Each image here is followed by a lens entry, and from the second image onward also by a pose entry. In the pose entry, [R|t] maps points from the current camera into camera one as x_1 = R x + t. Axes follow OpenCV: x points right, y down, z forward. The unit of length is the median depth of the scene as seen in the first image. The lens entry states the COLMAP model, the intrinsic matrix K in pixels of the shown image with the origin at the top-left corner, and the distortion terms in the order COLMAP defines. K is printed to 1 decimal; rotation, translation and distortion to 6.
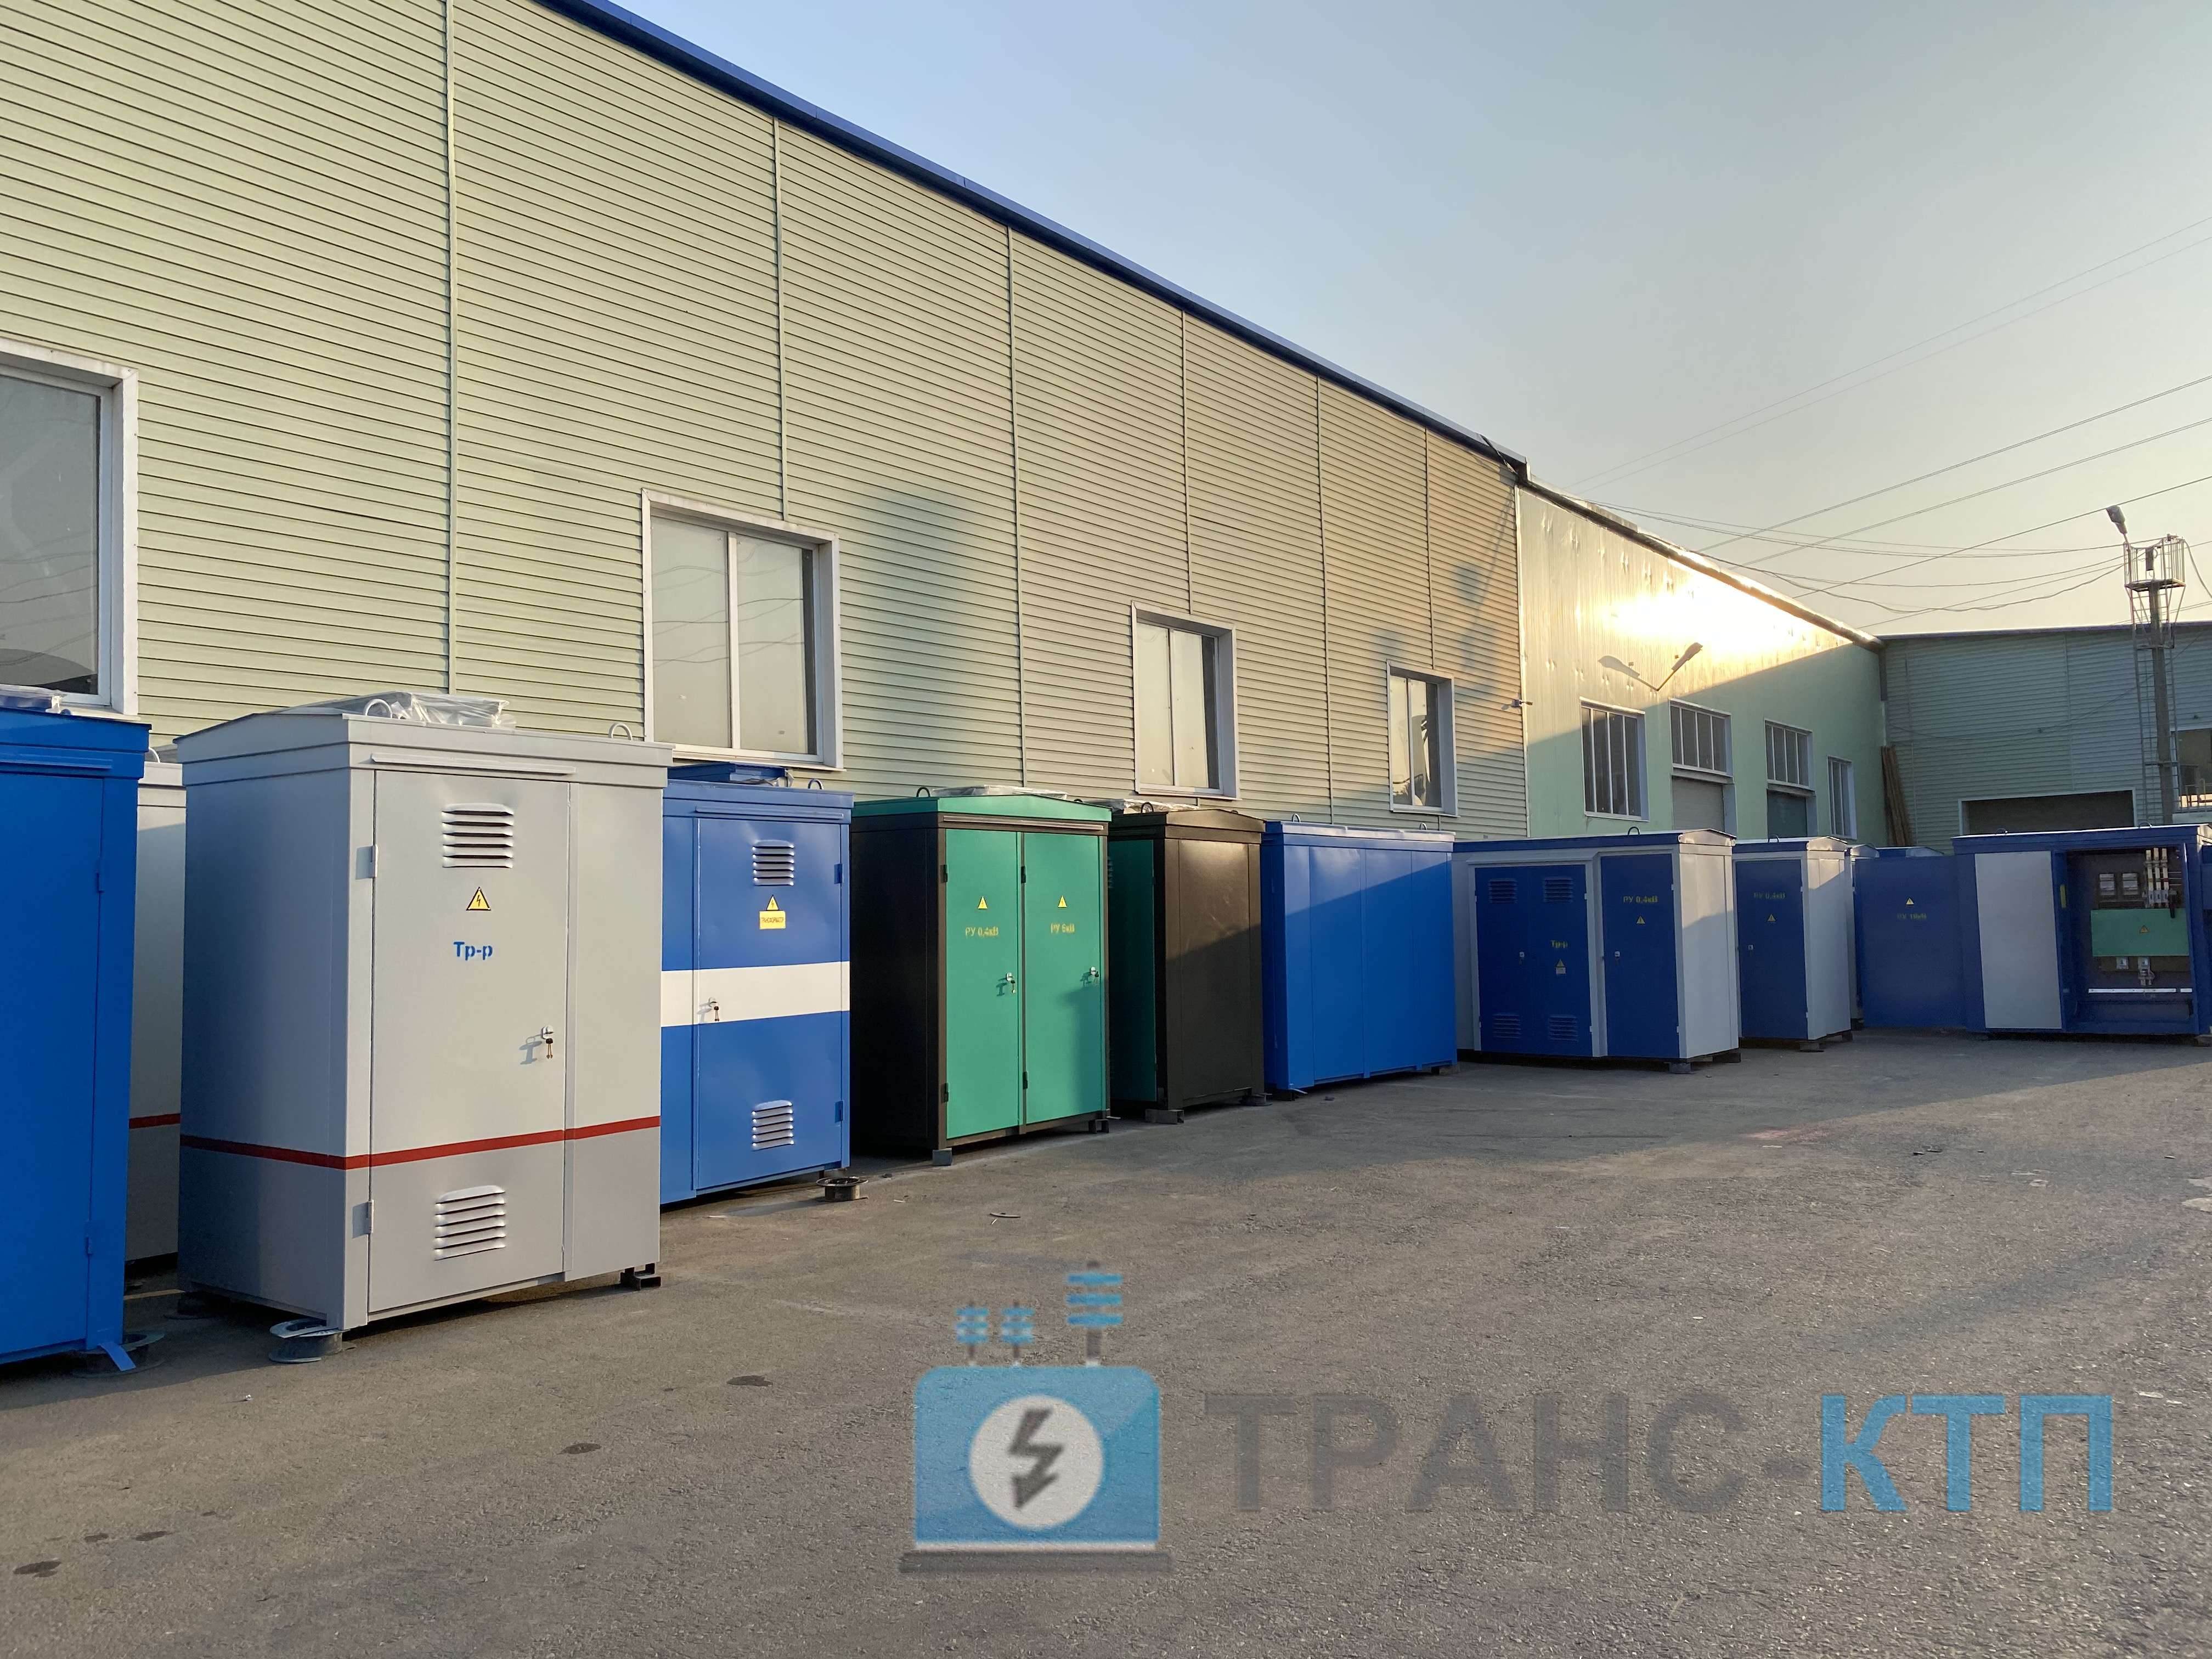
lens RADIAL K [[1681.0, 0, 1106.0], [0, 1681.0, 829.5], [0, 0, 1]] dist [0.034413, -0.005726]
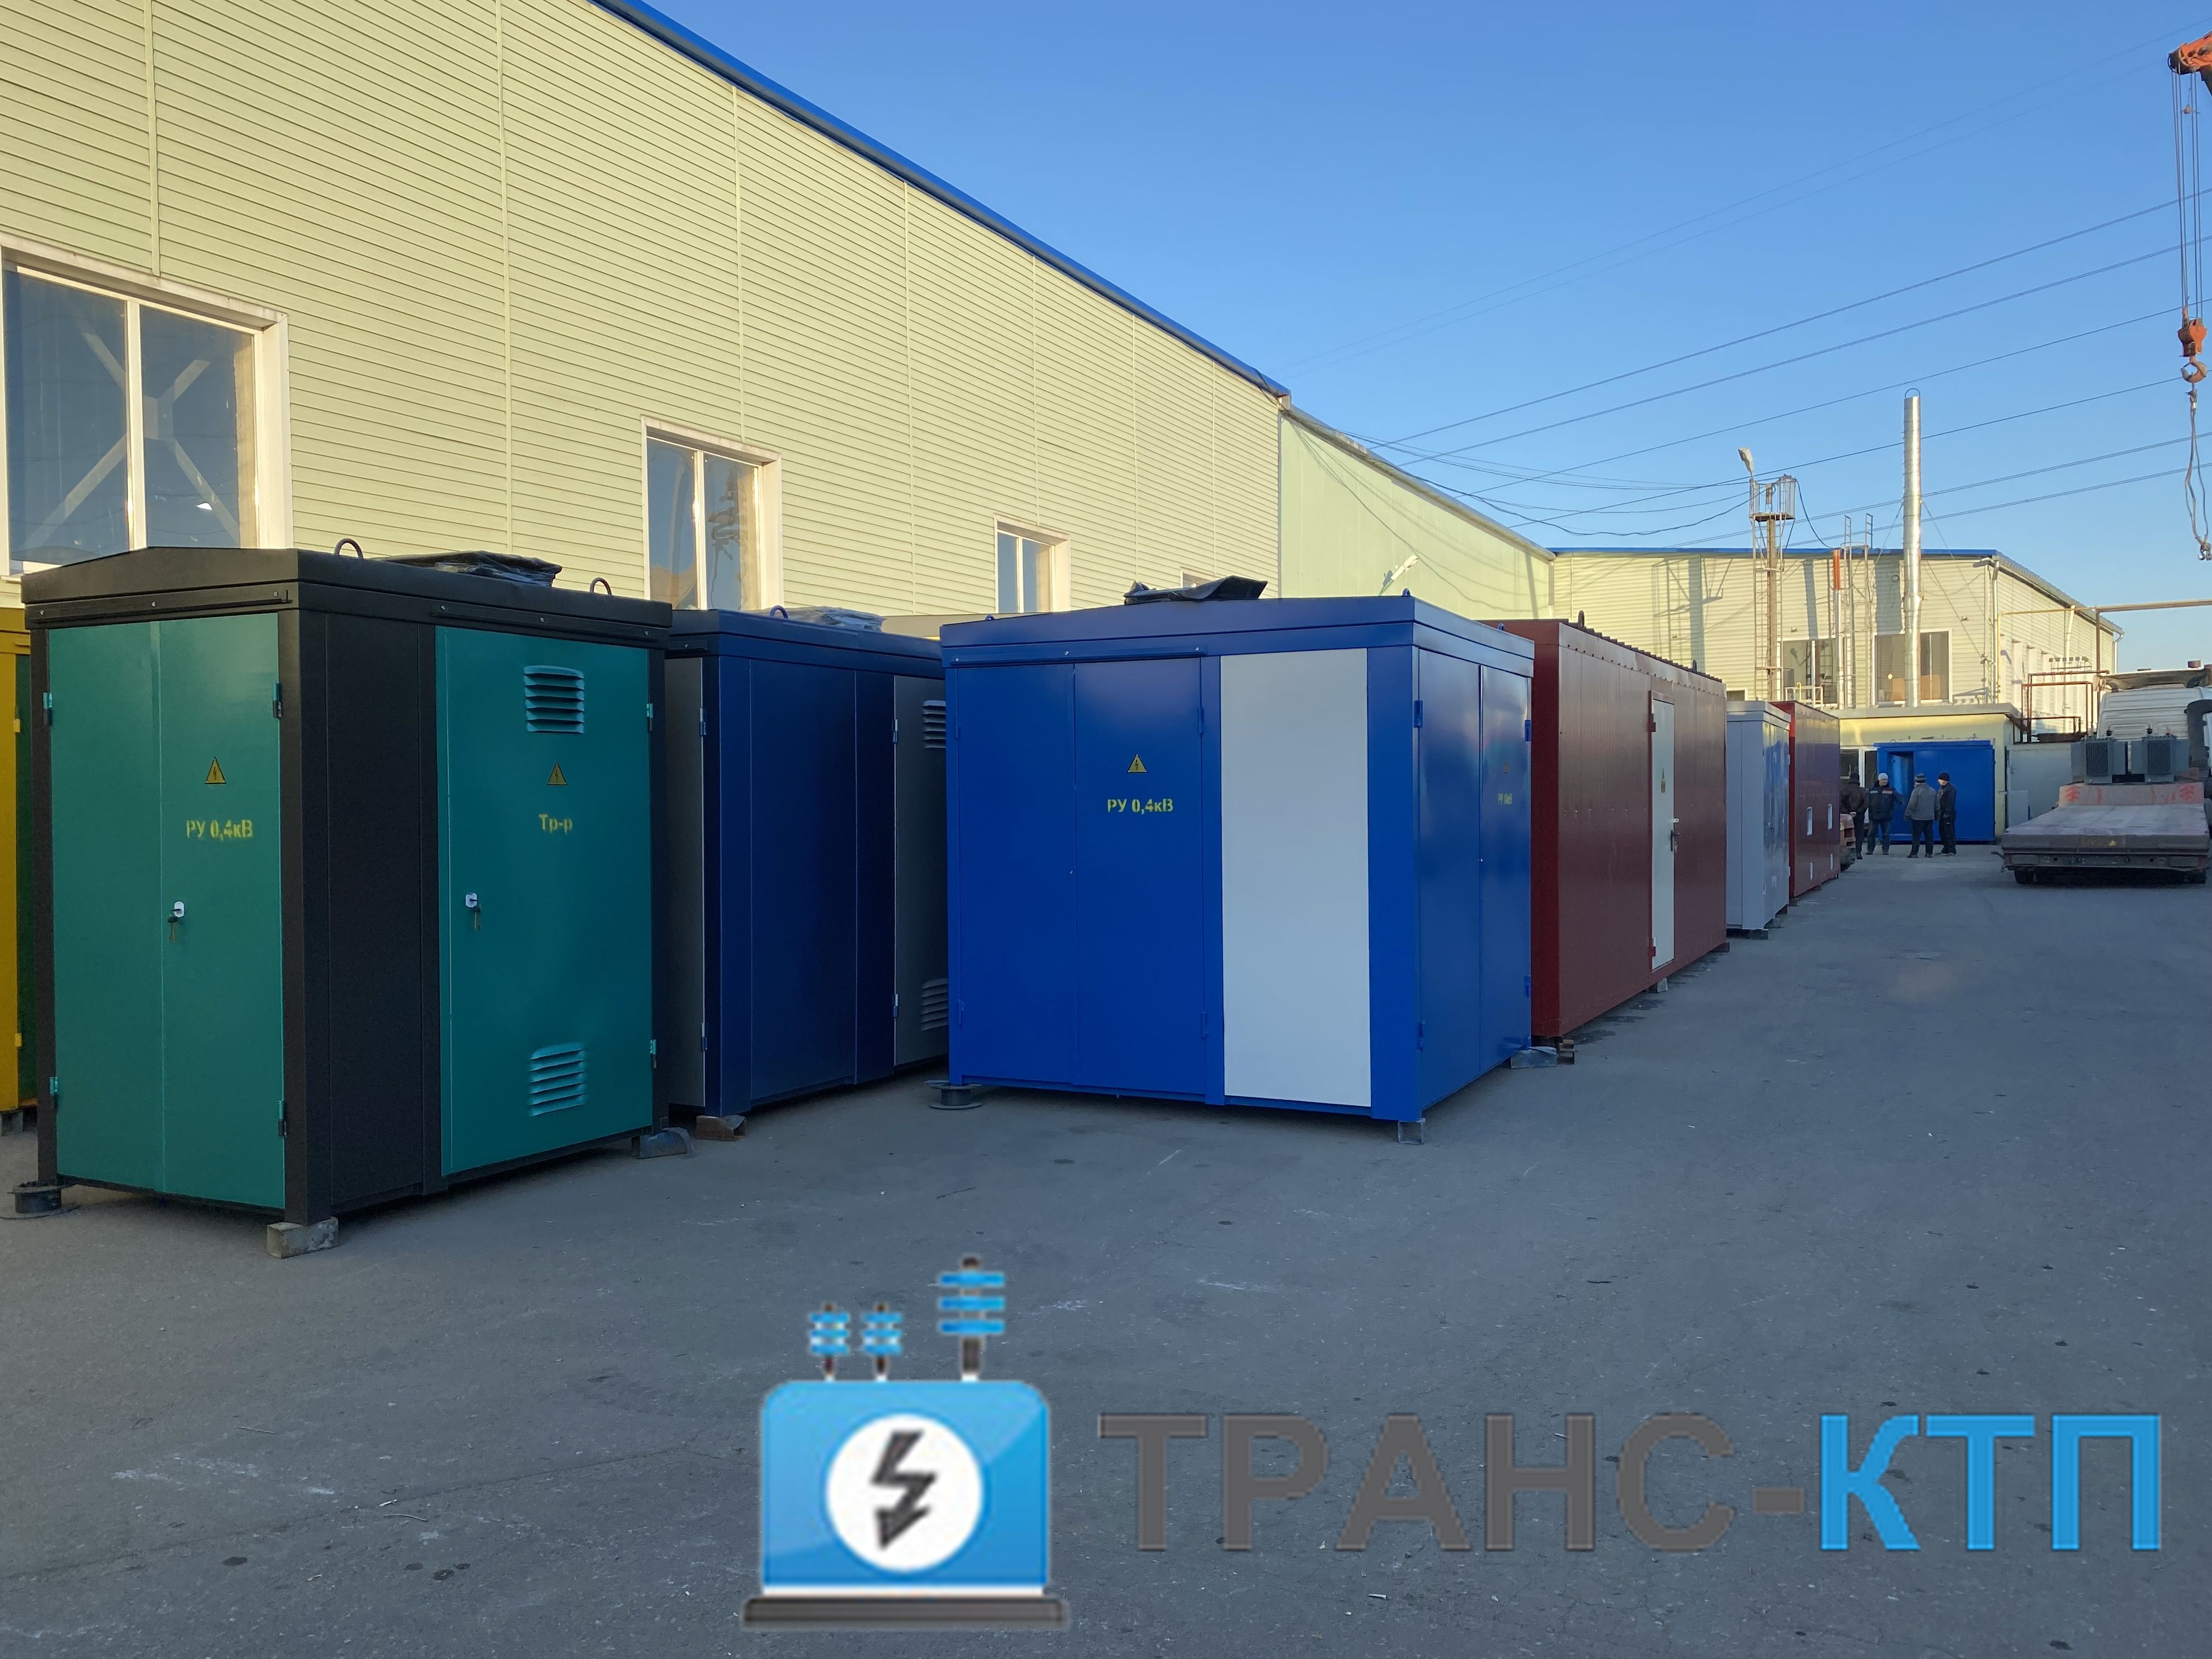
lens RADIAL K [[1681.0, 0, 1106.0], [0, 1681.0, 829.5], [0, 0, 1]] dist [0.034413, -0.005726]
pose [[0.981545, 0.007802, 0.191073, -0.119344], [-0.022100, 0.997101, 0.072813, -0.005350], [-0.189951, -0.075692, 0.978871, -0.153425]]
